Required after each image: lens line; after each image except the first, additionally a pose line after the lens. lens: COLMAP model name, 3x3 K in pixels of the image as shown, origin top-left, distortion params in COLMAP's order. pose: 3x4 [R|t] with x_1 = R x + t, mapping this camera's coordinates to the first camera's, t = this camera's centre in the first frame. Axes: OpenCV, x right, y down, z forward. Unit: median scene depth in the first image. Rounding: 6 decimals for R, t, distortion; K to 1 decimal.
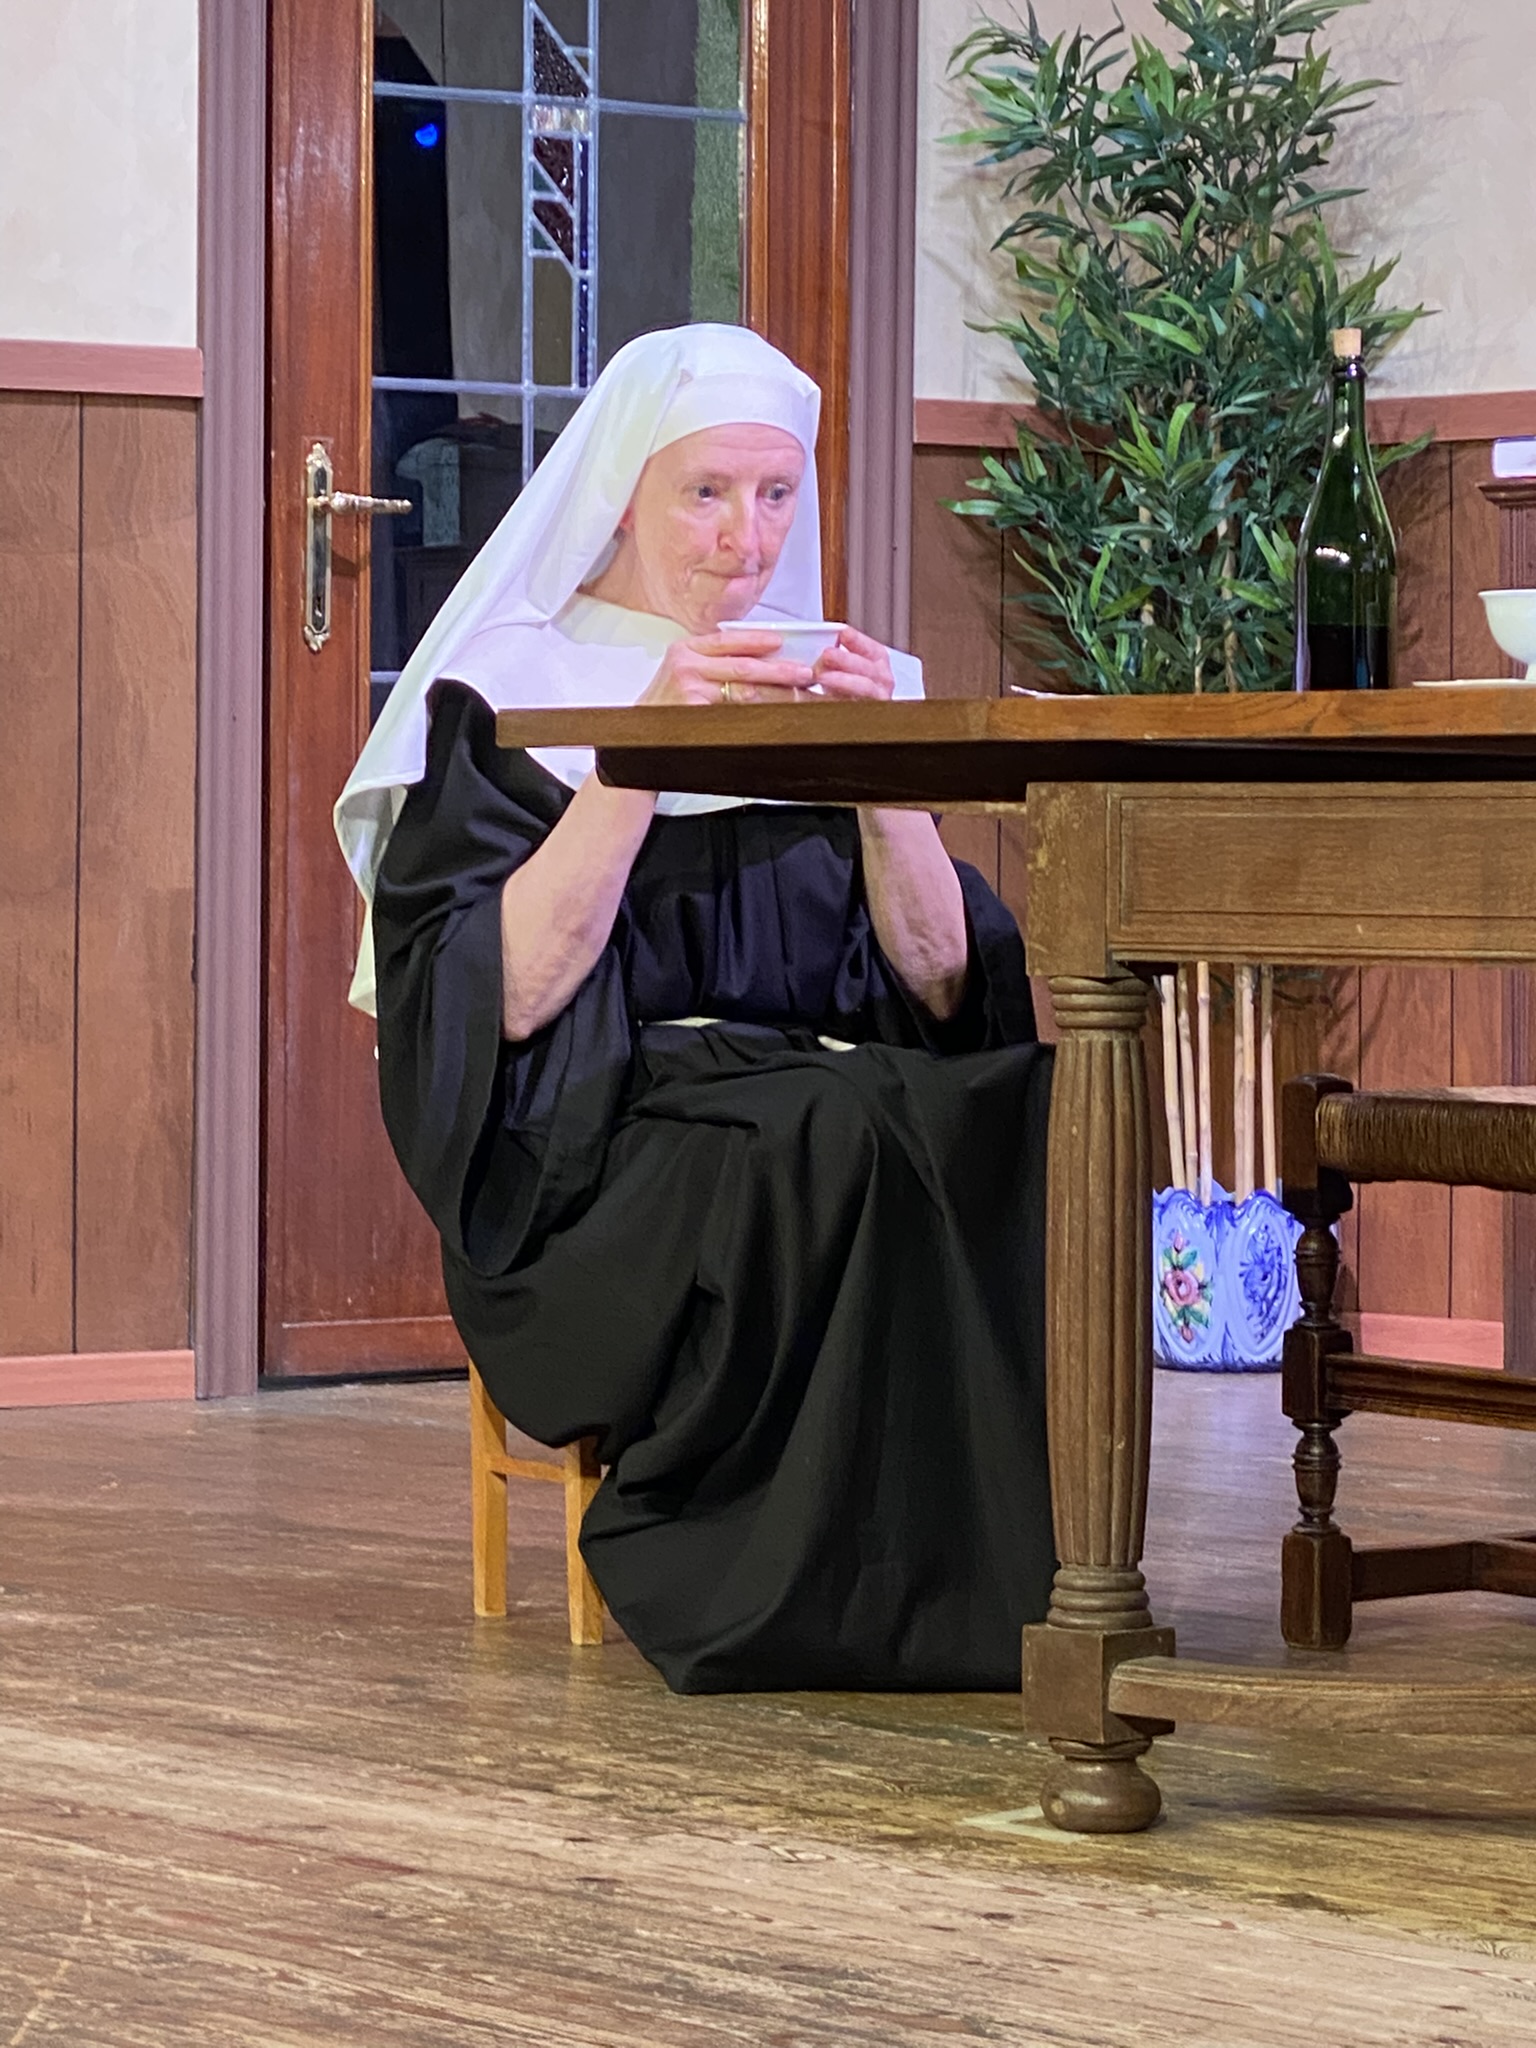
lens RADIAL K [[6166.9, 0, 805.6], [0, 6166.9, 982.6], [0, 0, 1]] dist [0.060940, 0.000000]
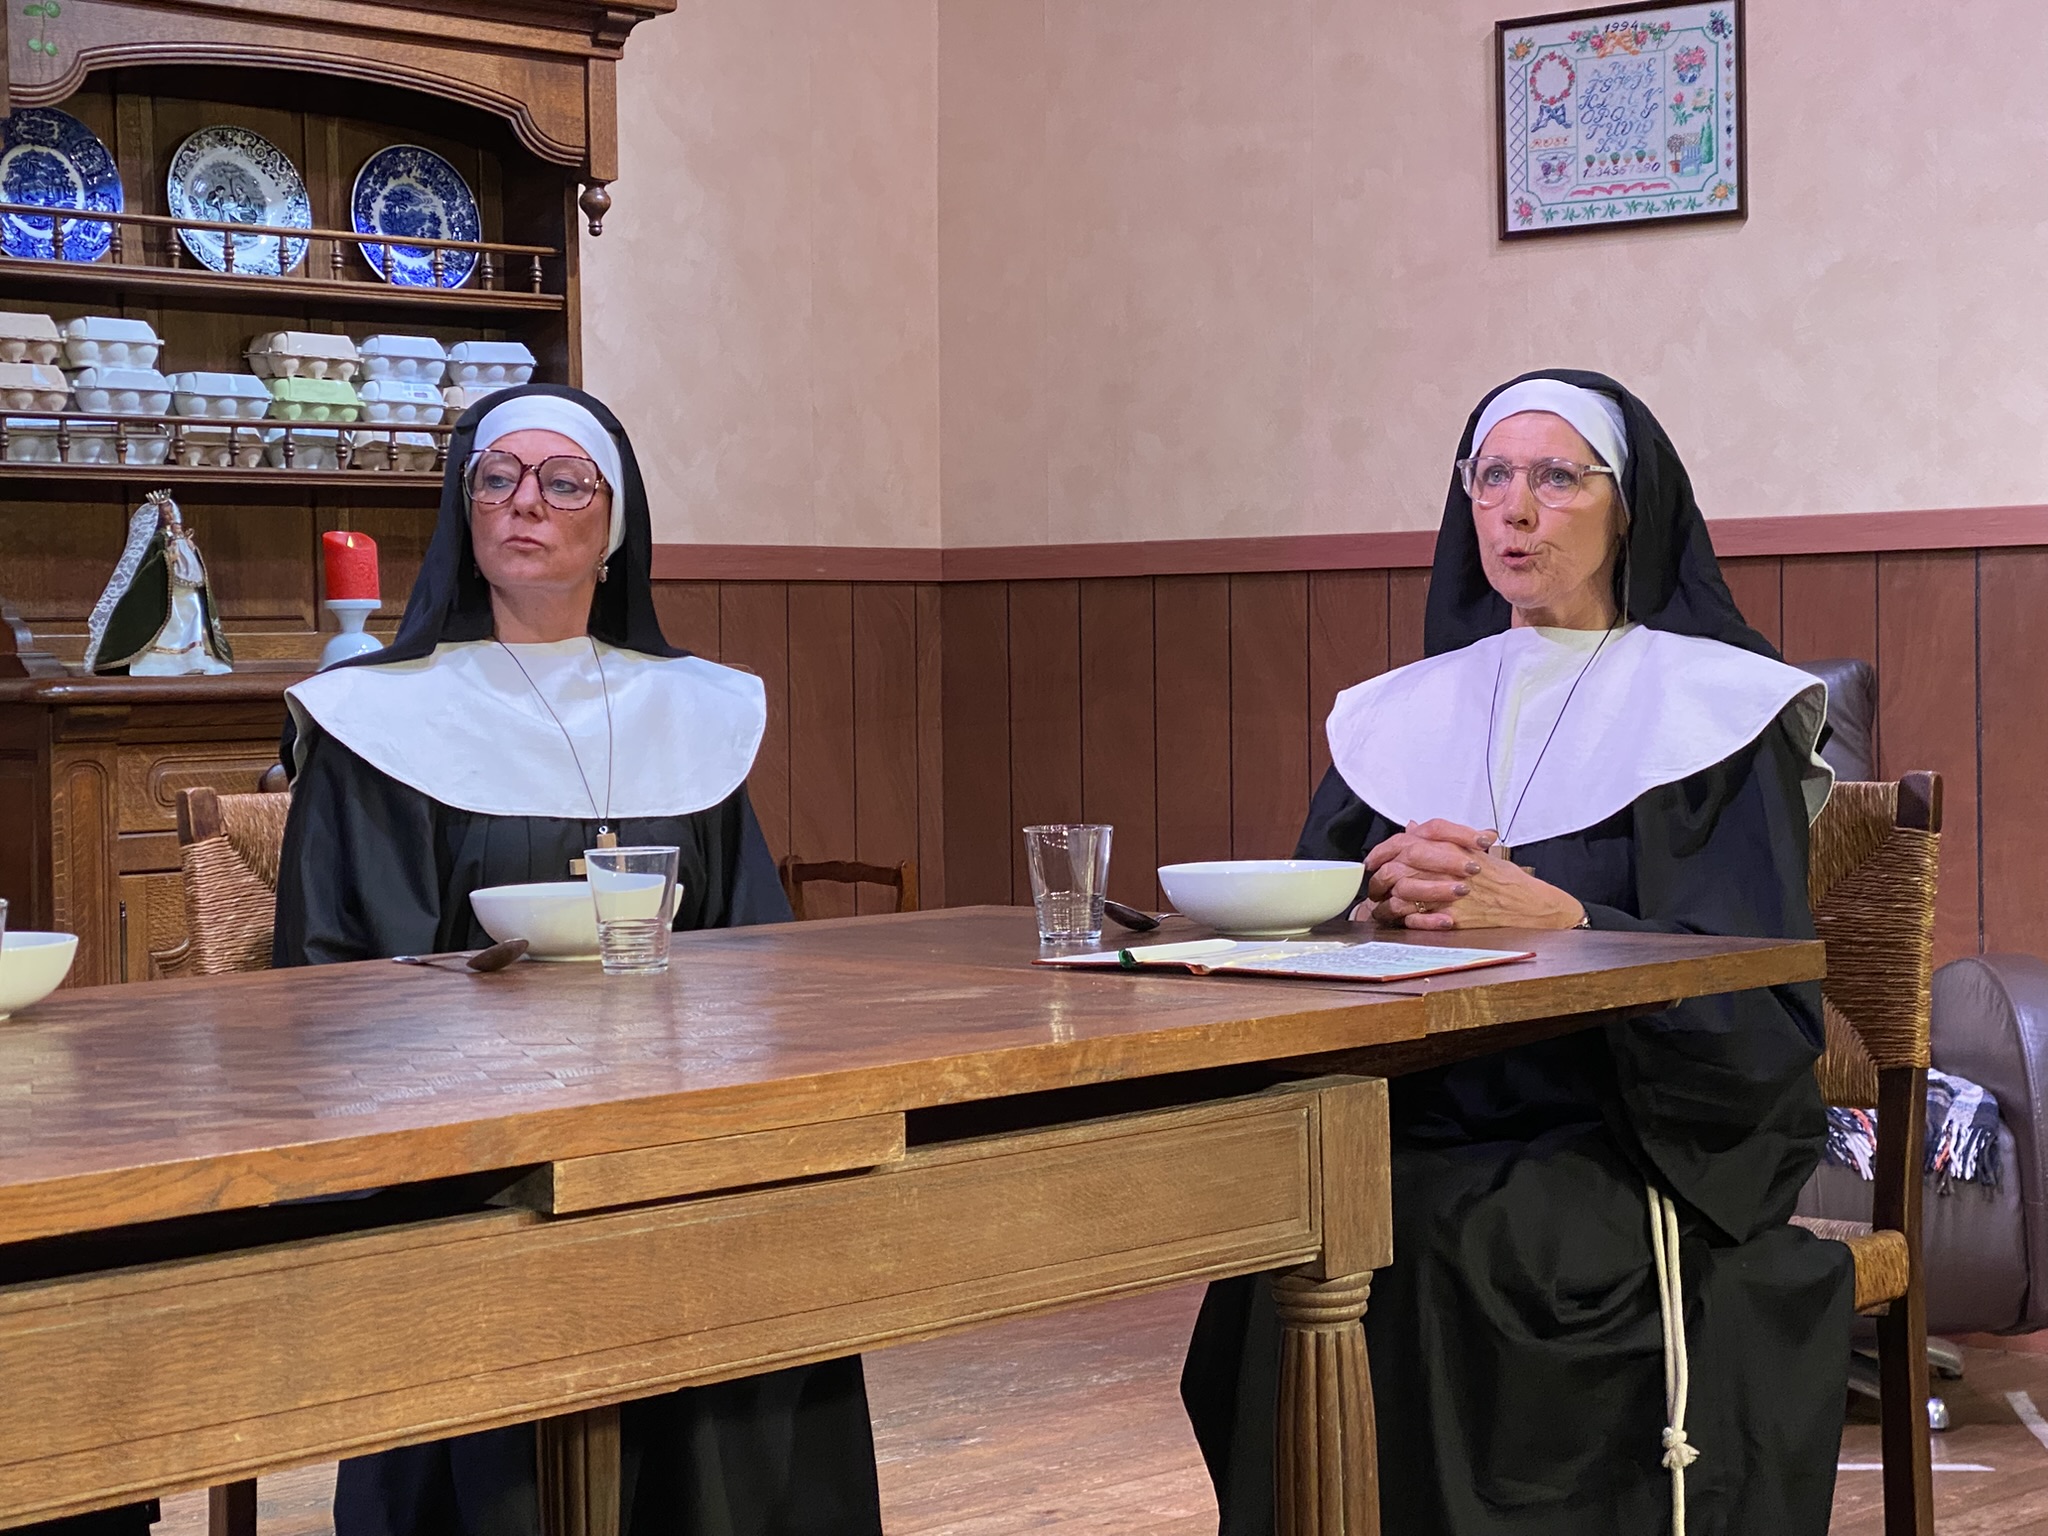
lens RADIAL K [[3667.3, 0, 1070.9], [0, 3667.3, 672.1], [0, 0, 1]] dist [0.117601, 0.000000]
pose [[-0.017205, -0.009042, 0.999811, -0.213934], [0.044075, 0.998980, 0.009793, -0.058582], [-0.998880, 0.044236, -0.016789, 0.477891]]
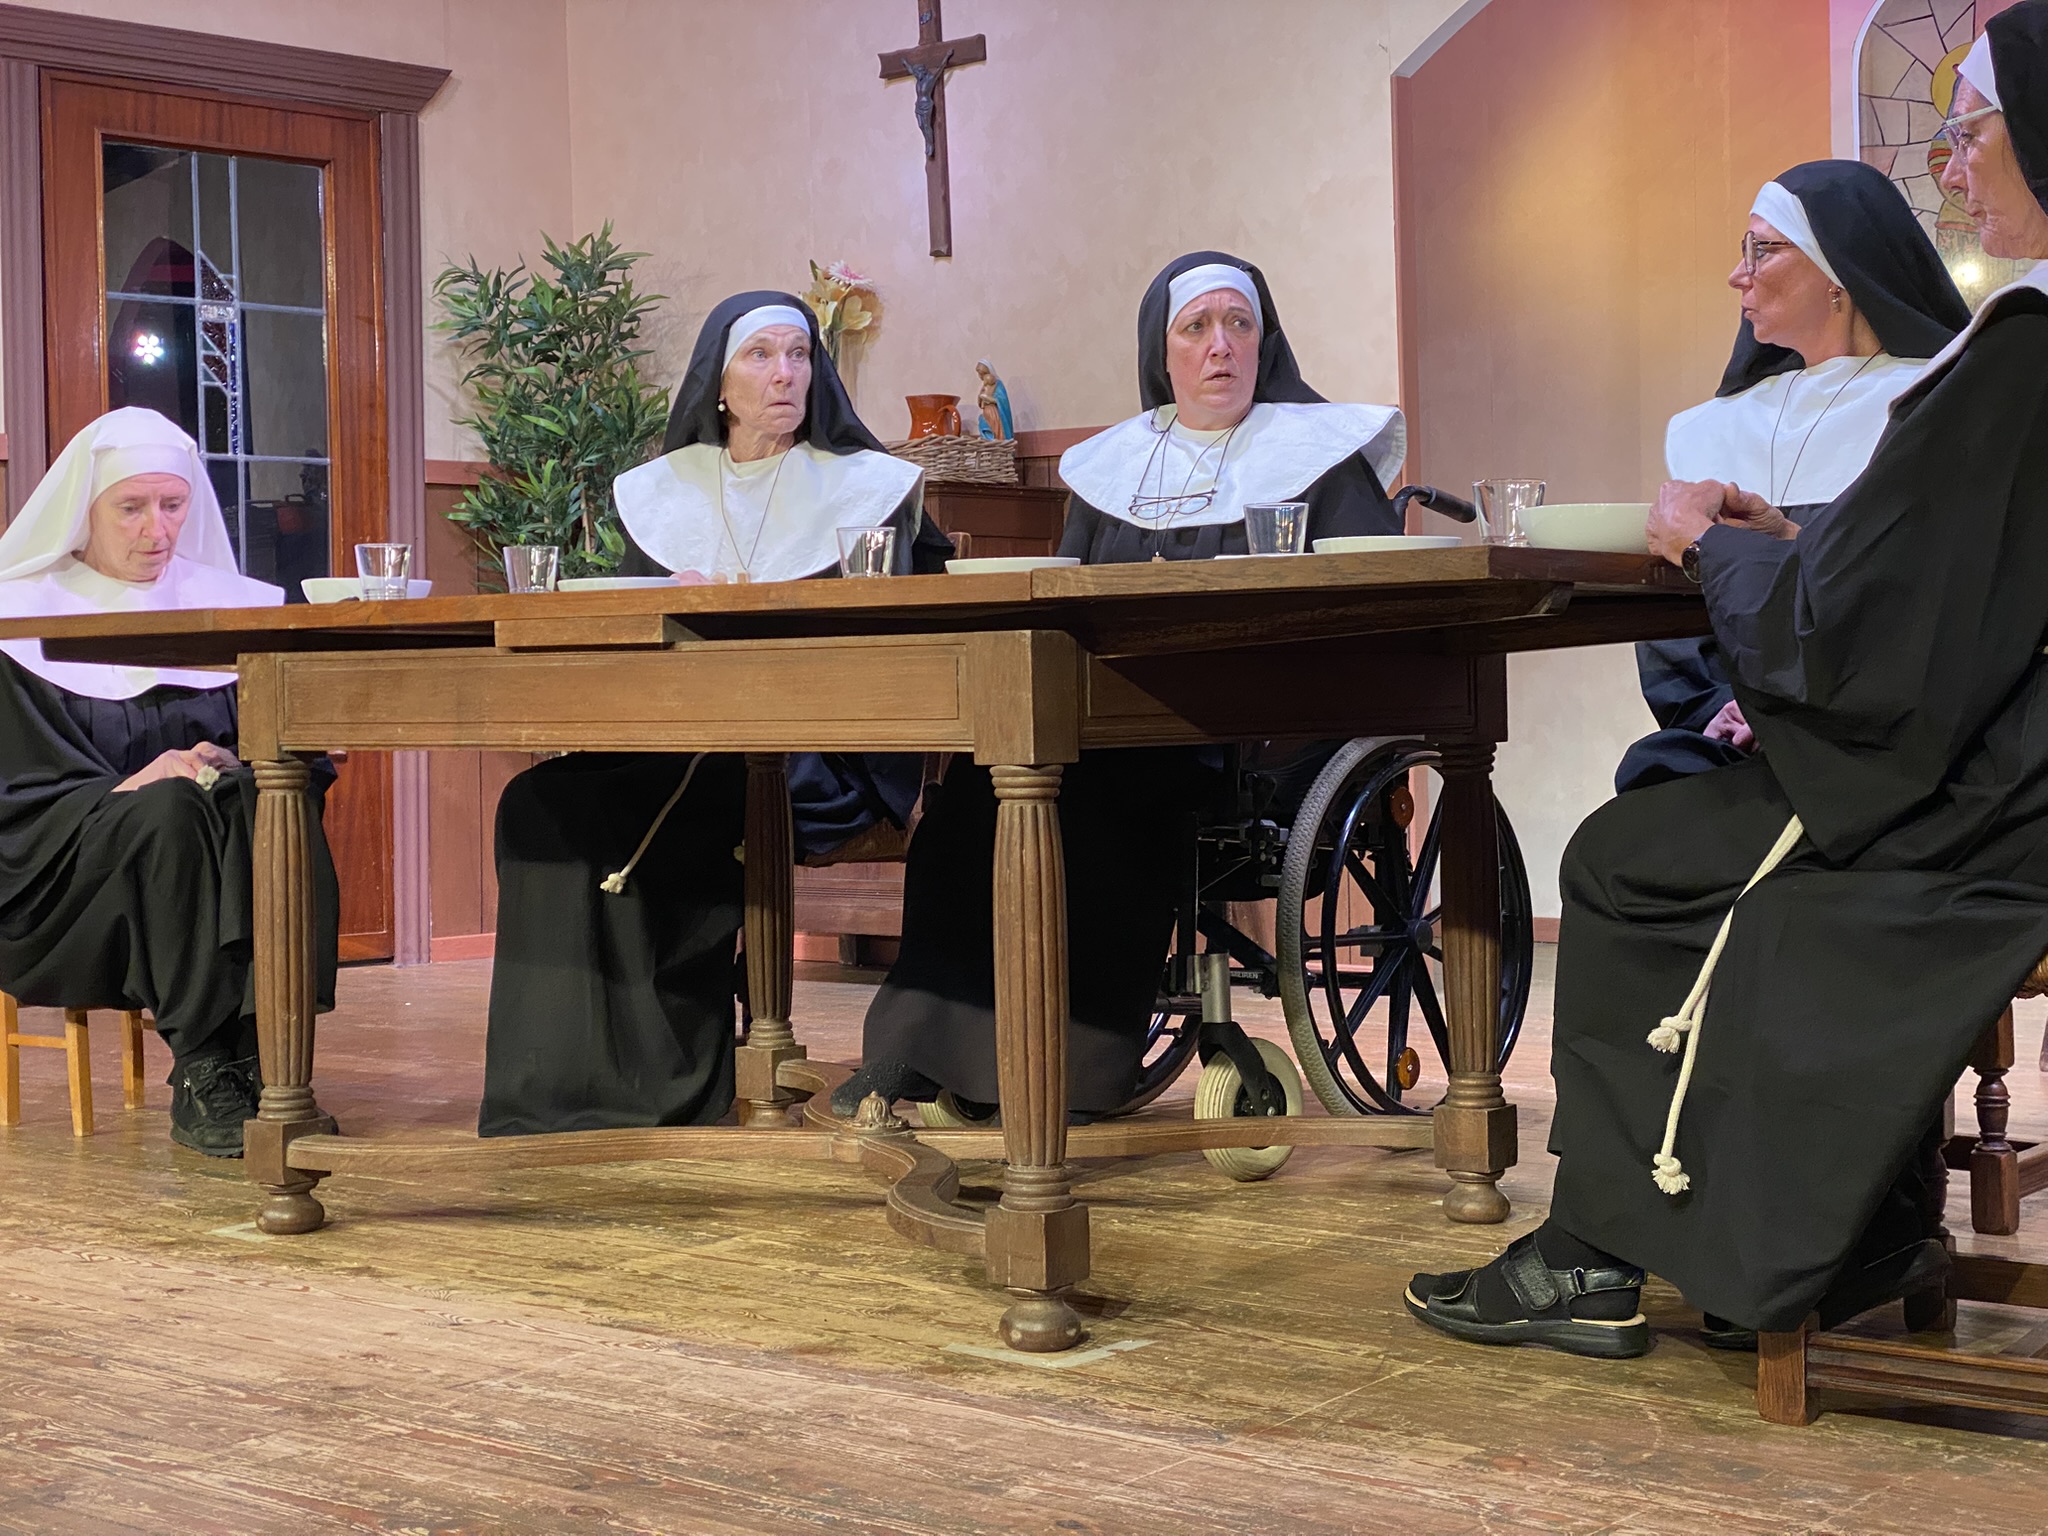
lens RADIAL K [[3033.7, 0, 1010.9], [0, 3033.7, 693.5], [0, 0, 1]] dist [0.111539, 0.000000]
pose [[0.991976, -0.019402, 0.124928, 0.083868], [0.022215, 0.999529, -0.021161, 0.001847], [-0.124459, 0.023766, 0.991940, 0.046049]]
